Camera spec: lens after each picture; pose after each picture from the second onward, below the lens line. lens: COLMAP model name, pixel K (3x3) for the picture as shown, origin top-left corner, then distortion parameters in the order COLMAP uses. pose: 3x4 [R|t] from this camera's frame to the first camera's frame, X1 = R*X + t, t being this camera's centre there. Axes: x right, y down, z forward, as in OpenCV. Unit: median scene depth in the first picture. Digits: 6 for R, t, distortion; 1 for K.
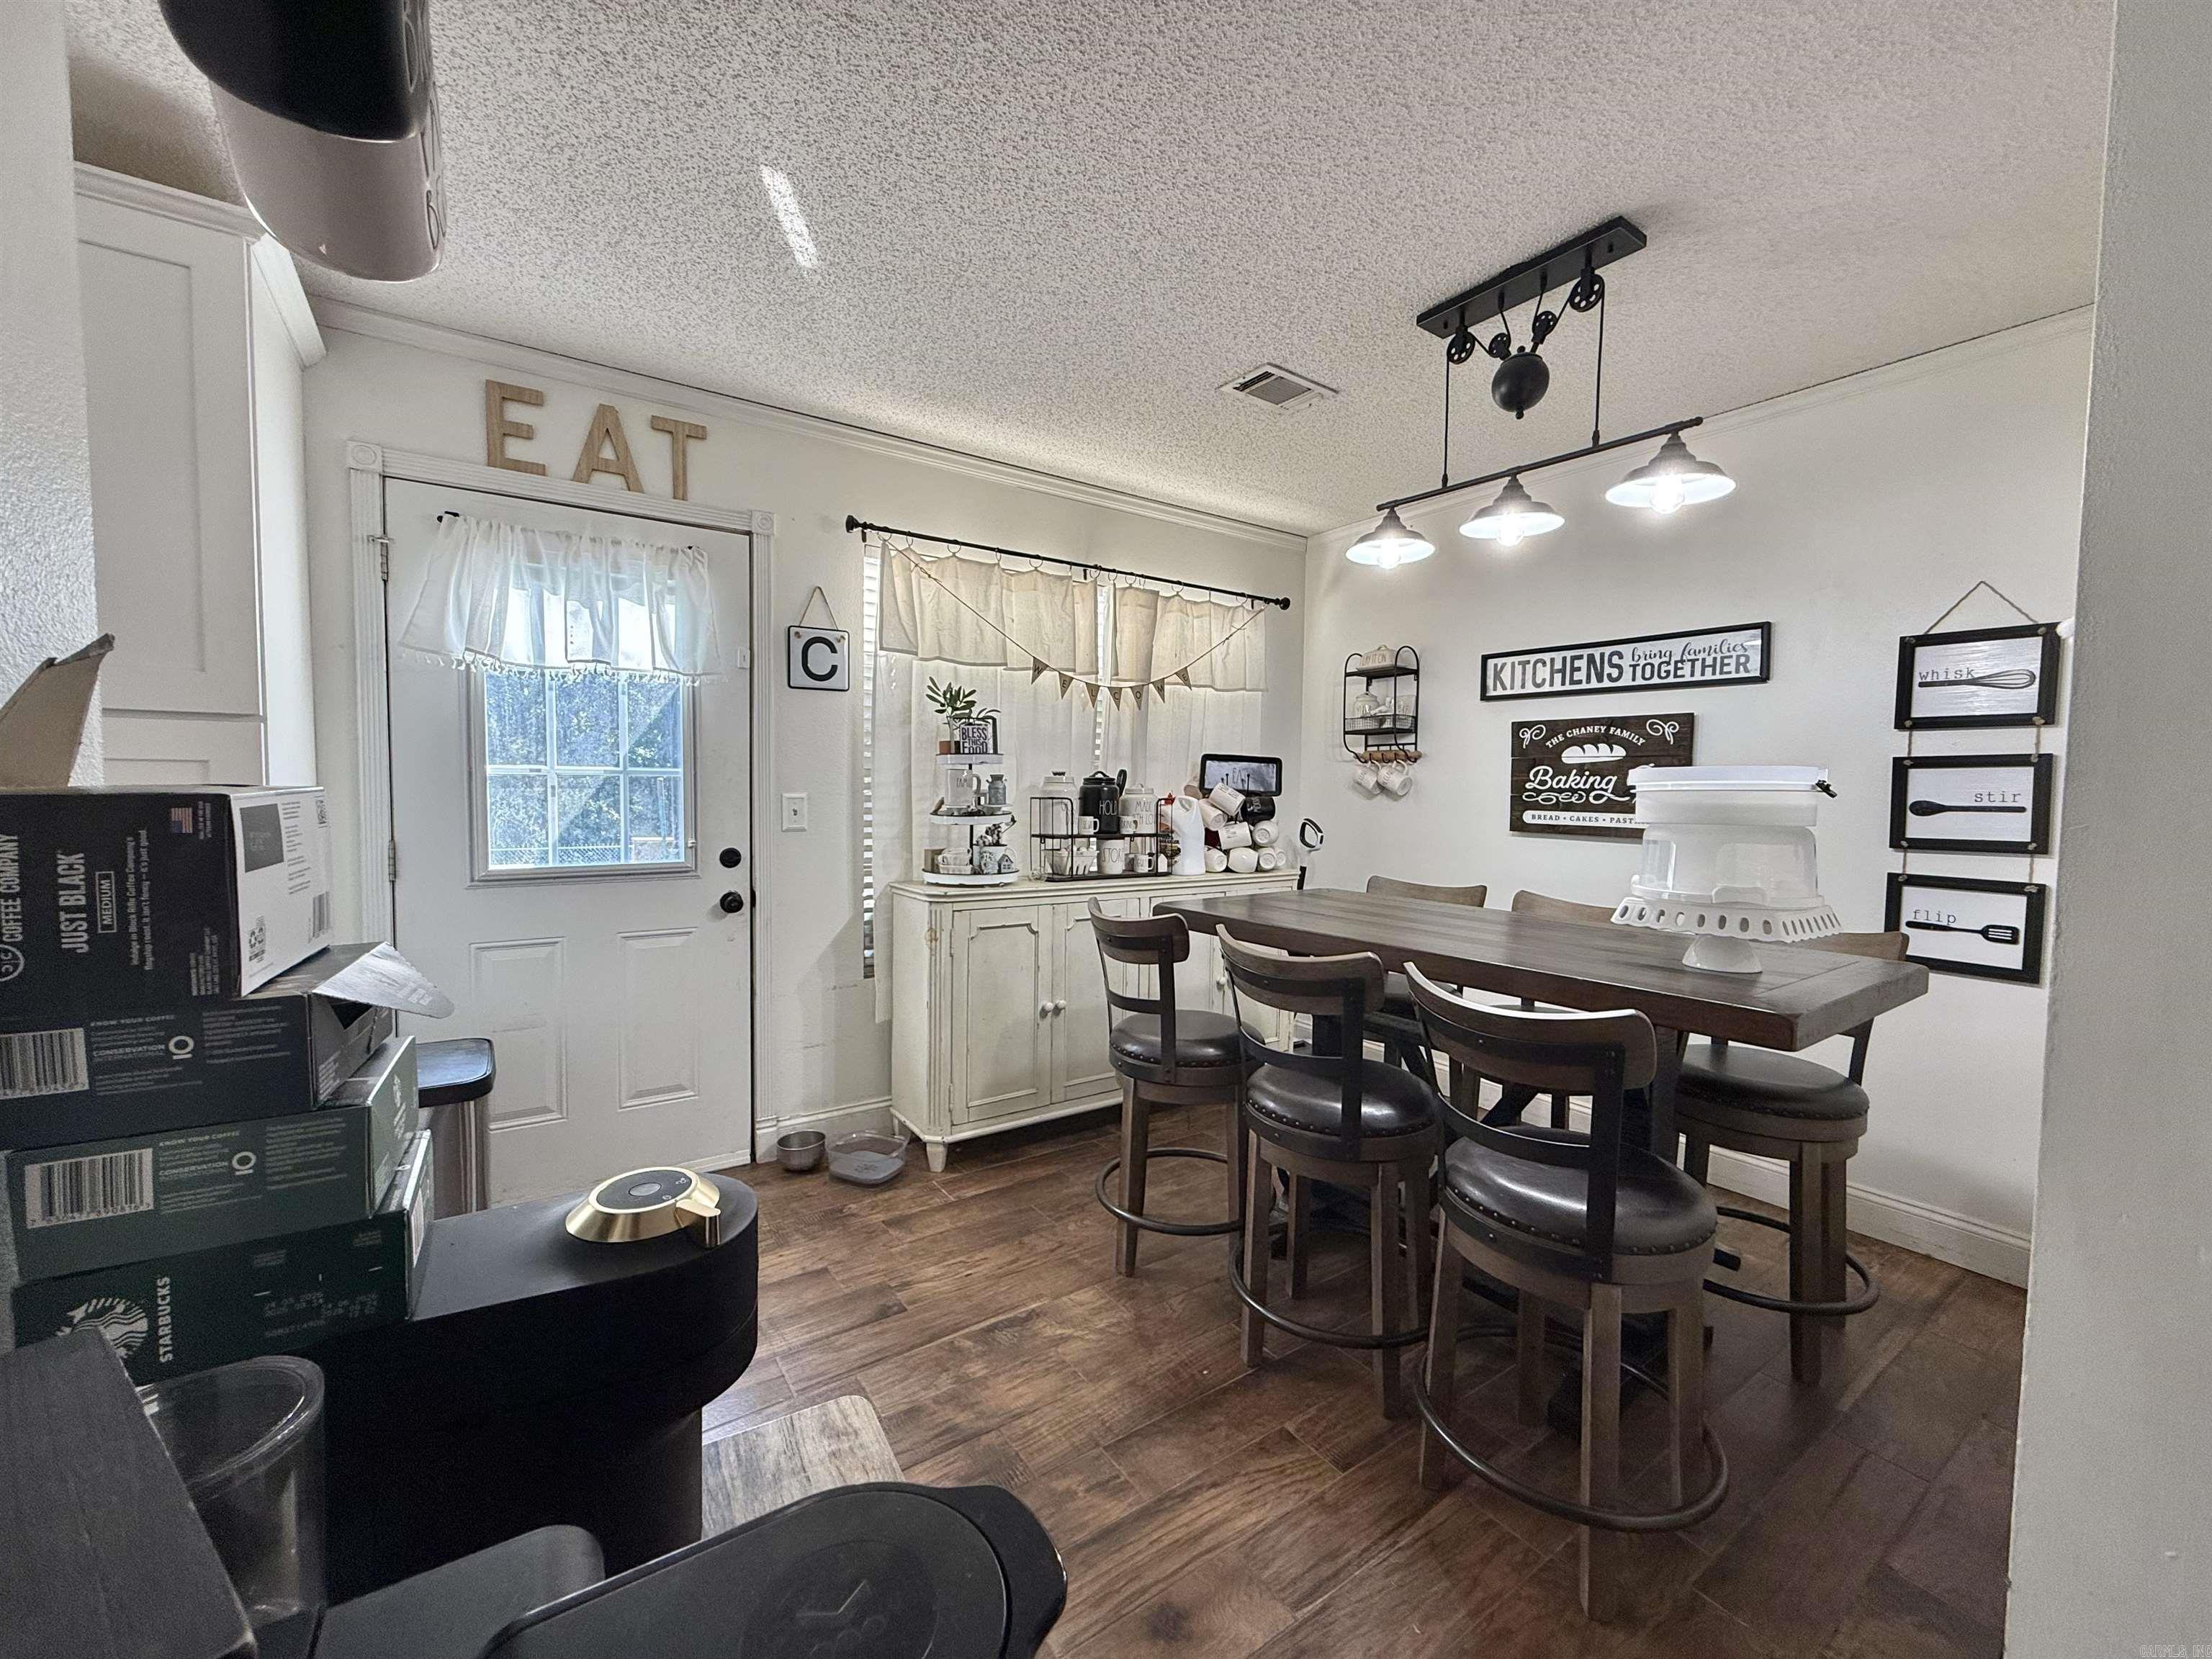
lens RADIAL K [[882.8, 0, 1101.8], [0, 882.8, 829.4], [0, 0, 1]] dist [0.000271, 0.000113]
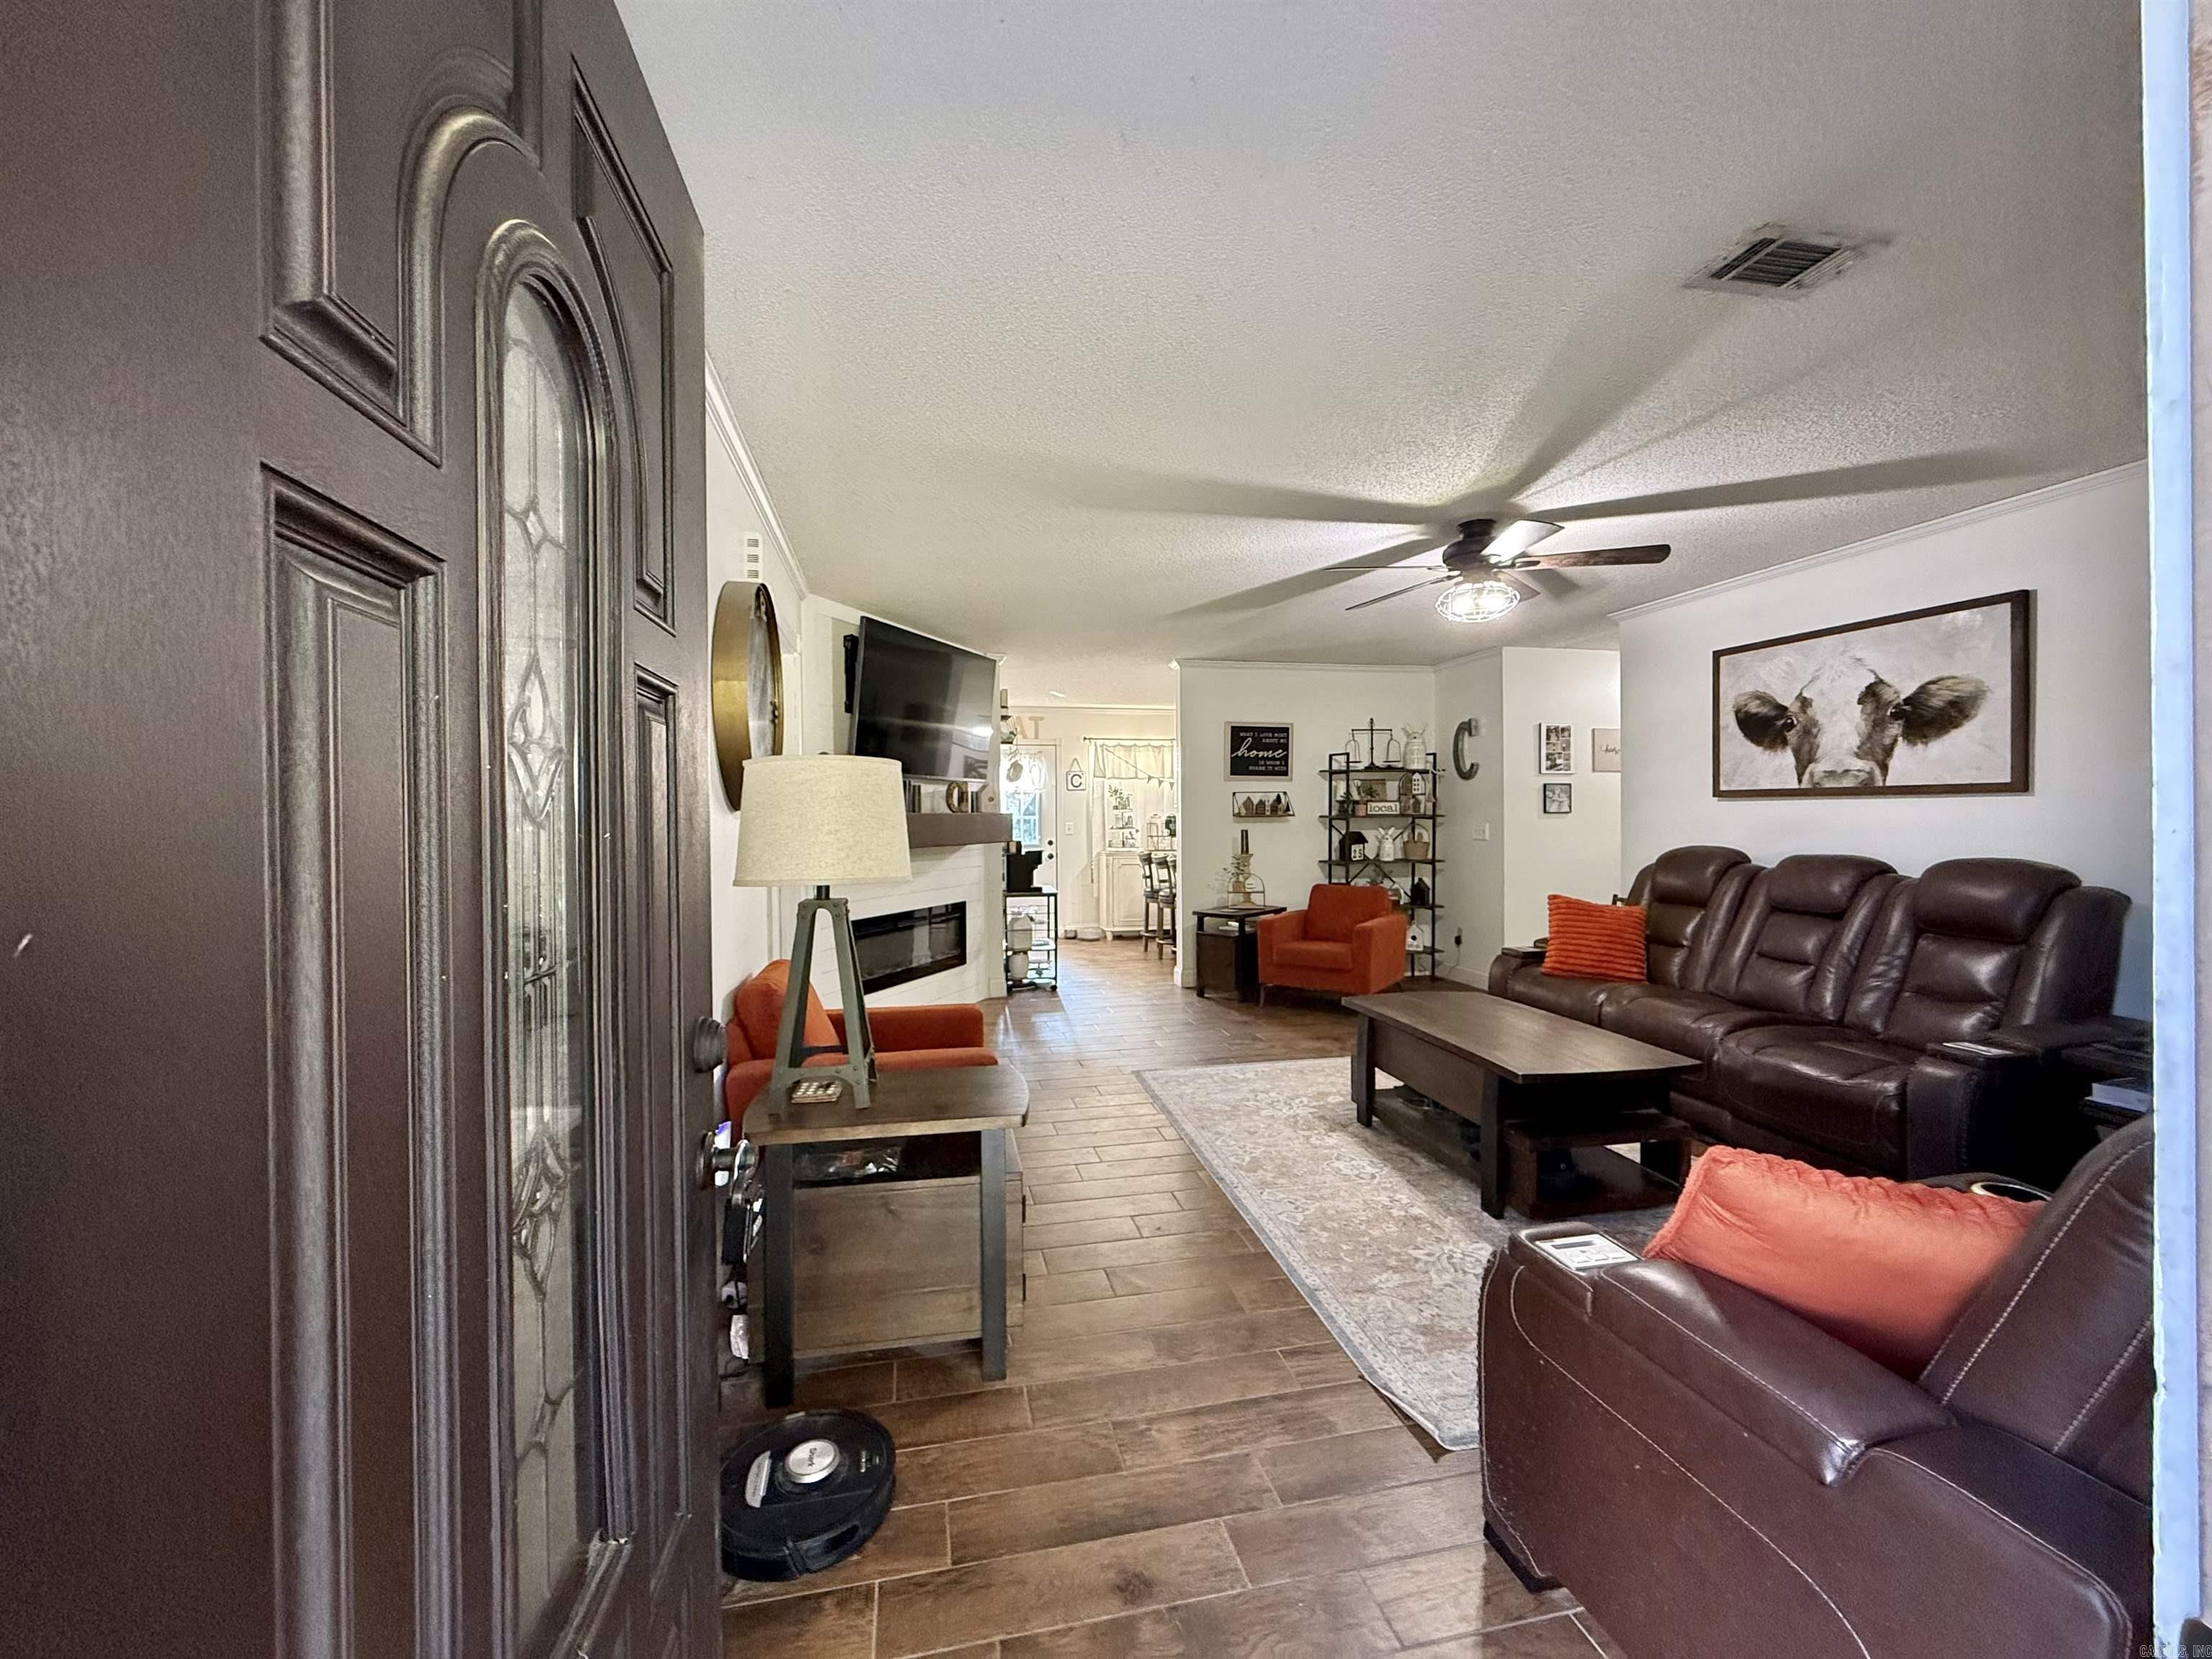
lens RADIAL K [[882.8, 0, 1097.3], [0, 882.8, 824.6], [0, 0, 1]] dist [0.000271, 0.000113]
pose [[0.924327, -0.020182, -0.381068, 1.031184], [0.003128, 0.998968, -0.045318, 0.117728], [0.381590, 0.040696, 0.923436, -2.046789]]
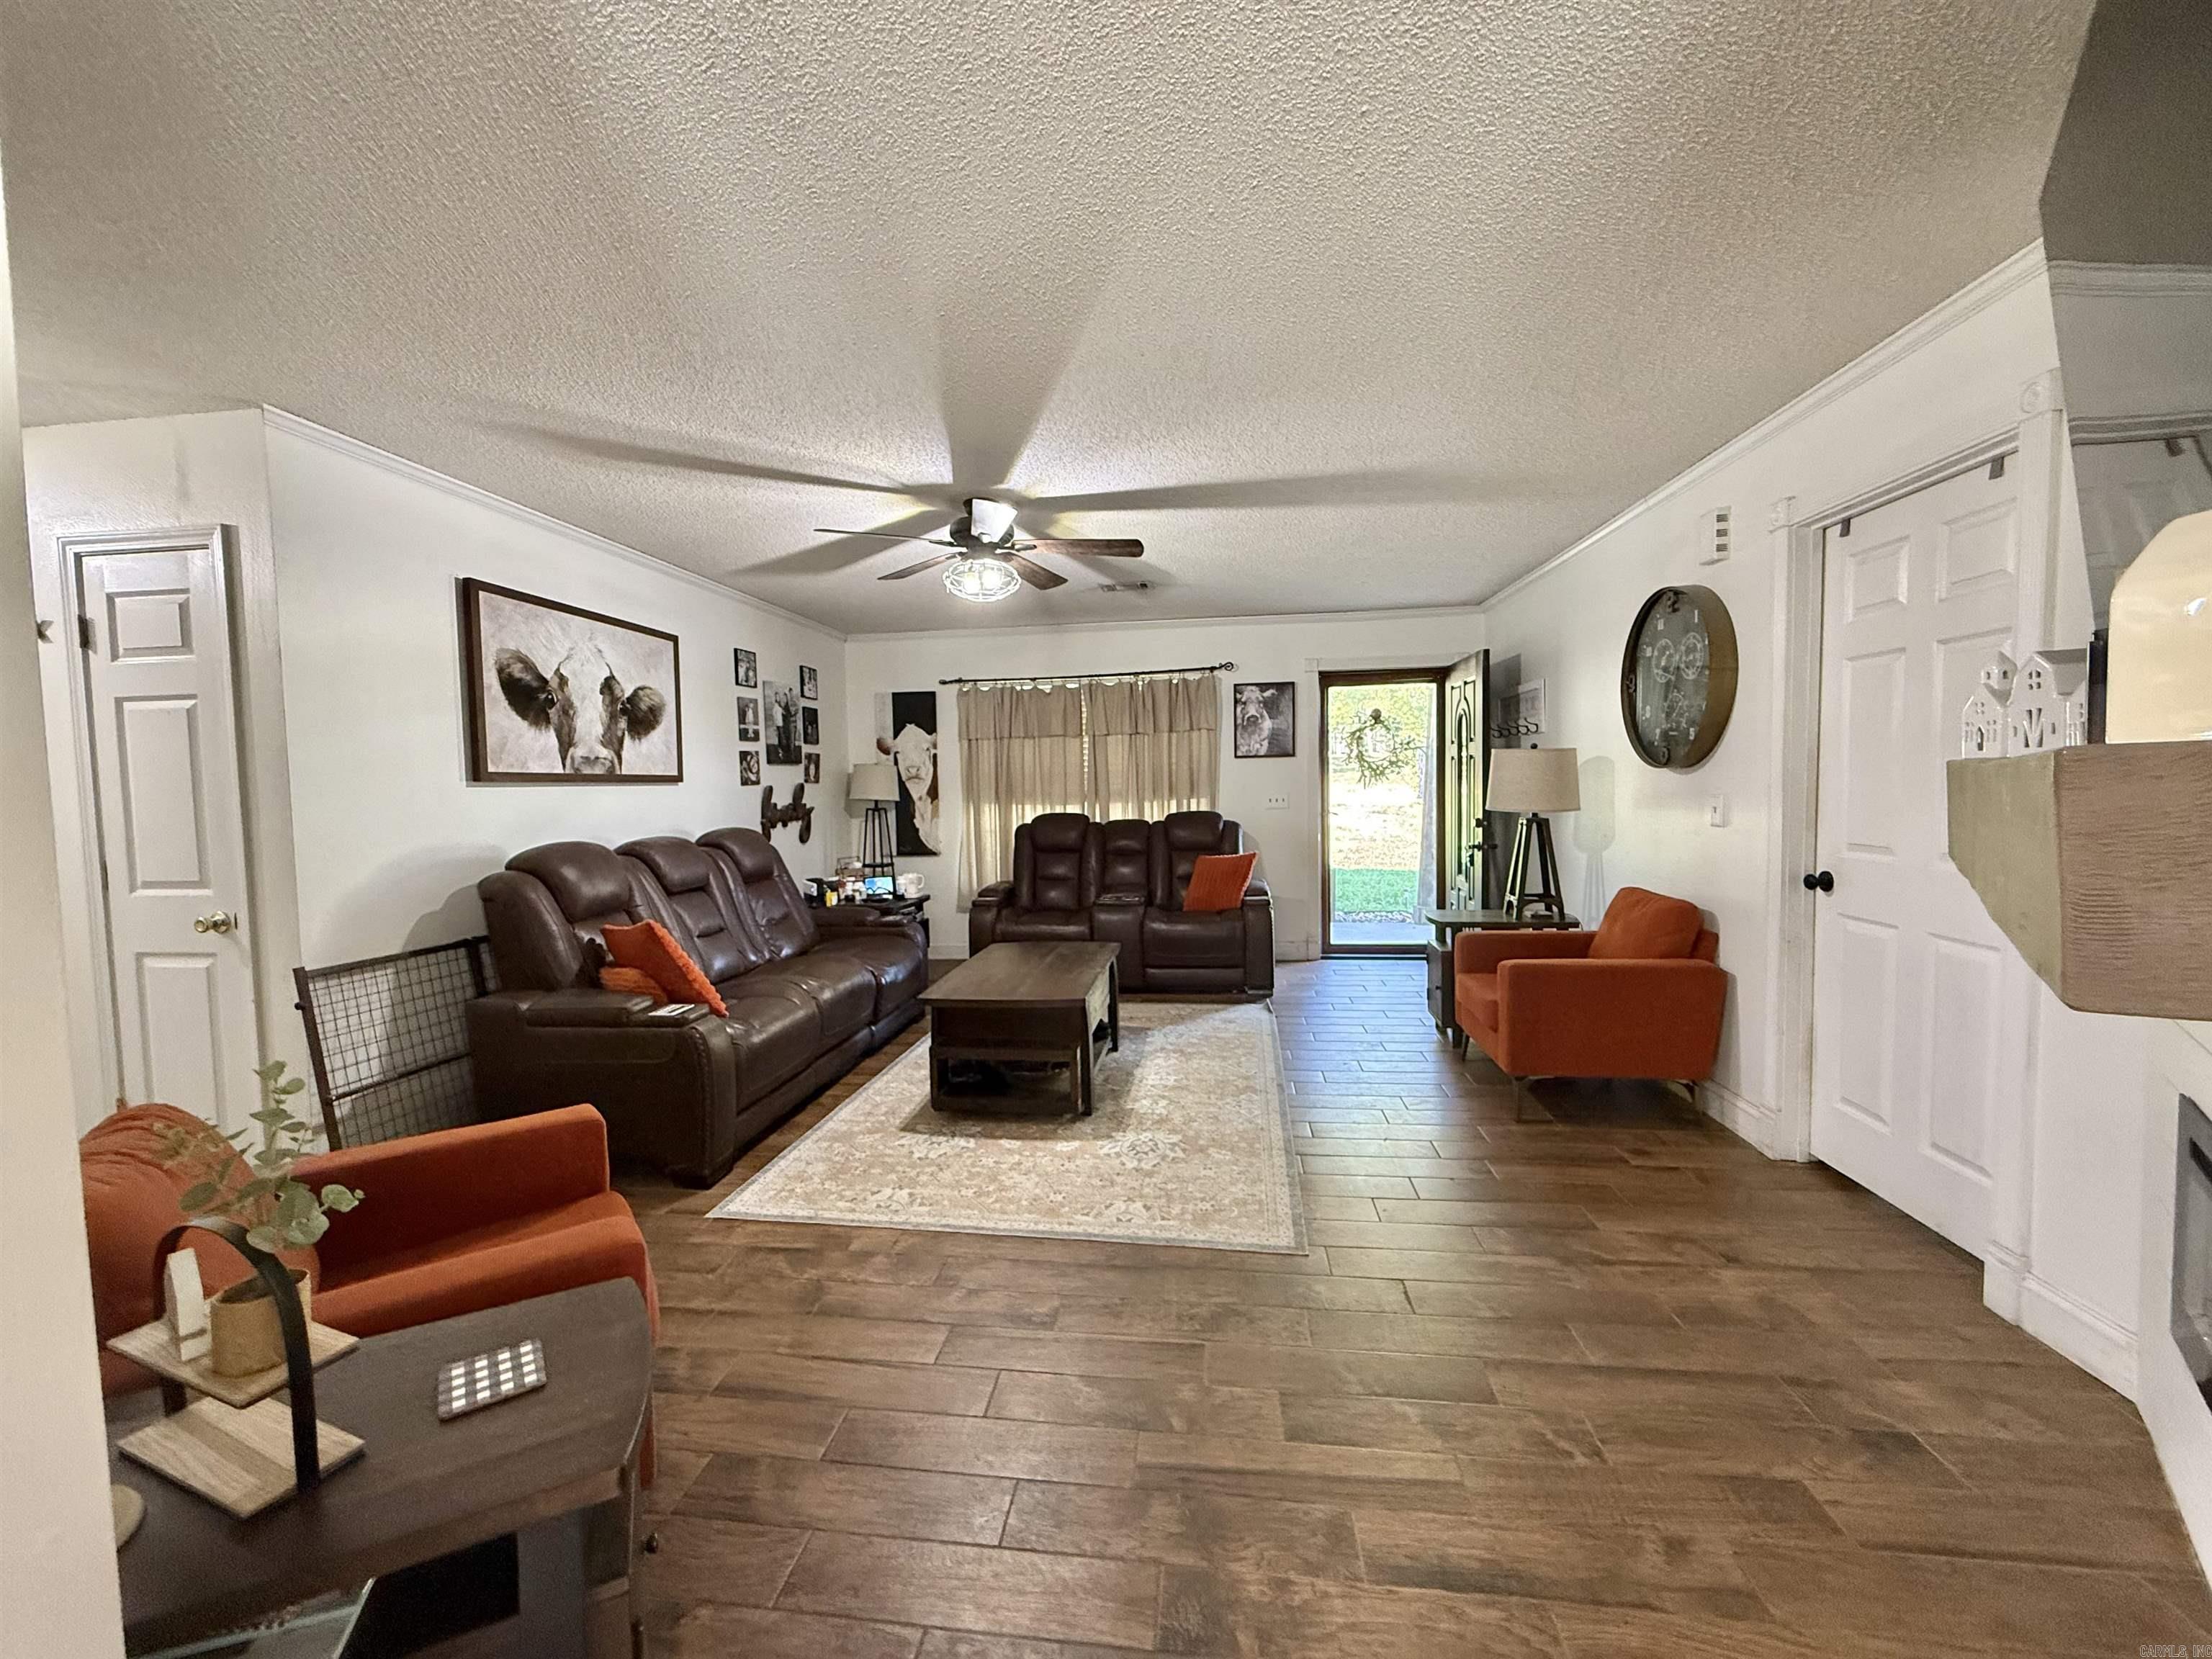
lens RADIAL K [[882.8, 0, 1098.1], [0, 882.8, 832.0], [0, 0, 1]] dist [0.000271, 0.000113]
pose [[-0.744473, -0.039272, 0.666497, 0.045125], [0.043731, 0.993256, 0.107374, -0.028051], [-0.666219, 0.109084, -0.737735, 0.242669]]
